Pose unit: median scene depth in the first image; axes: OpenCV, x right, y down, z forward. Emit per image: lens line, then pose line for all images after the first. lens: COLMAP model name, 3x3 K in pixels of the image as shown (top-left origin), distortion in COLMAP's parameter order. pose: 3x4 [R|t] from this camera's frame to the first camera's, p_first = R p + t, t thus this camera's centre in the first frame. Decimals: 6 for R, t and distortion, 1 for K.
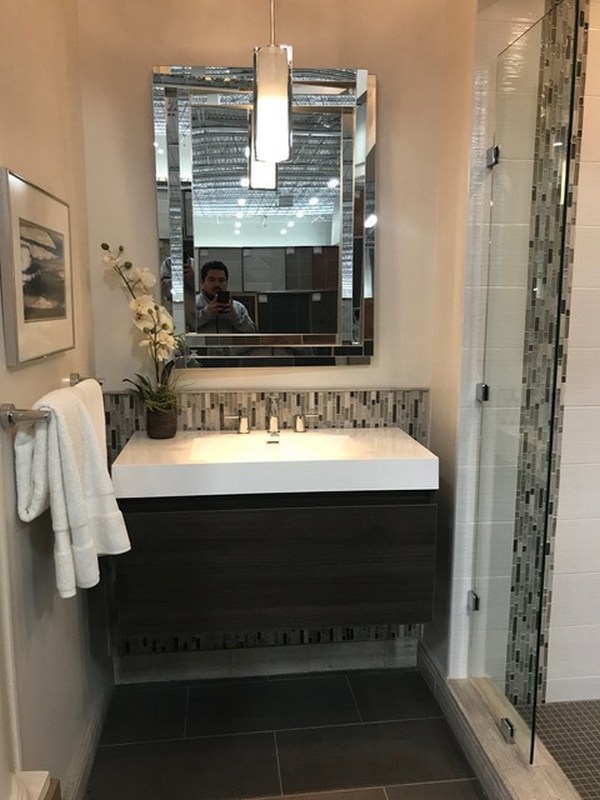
lens RADIAL K [[654.6, 0, 299.7], [0, 654.6, 398.2], [0, 0, 1]] dist [0.007563, -0.005179]
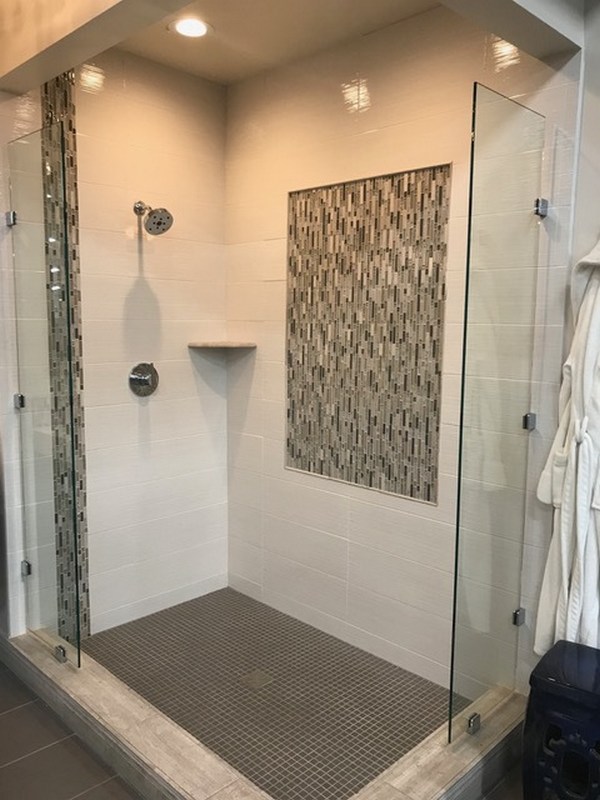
lens RADIAL K [[654.6, 0, 302.6], [0, 654.6, 401.3], [0, 0, 1]] dist [0.007563, -0.005179]
pose [[0.778440, -0.072156, 0.623558, -0.083244], [0.081799, 0.996561, 0.013203, 0.018797], [-0.622366, 0.040728, 0.781666, -0.327113]]
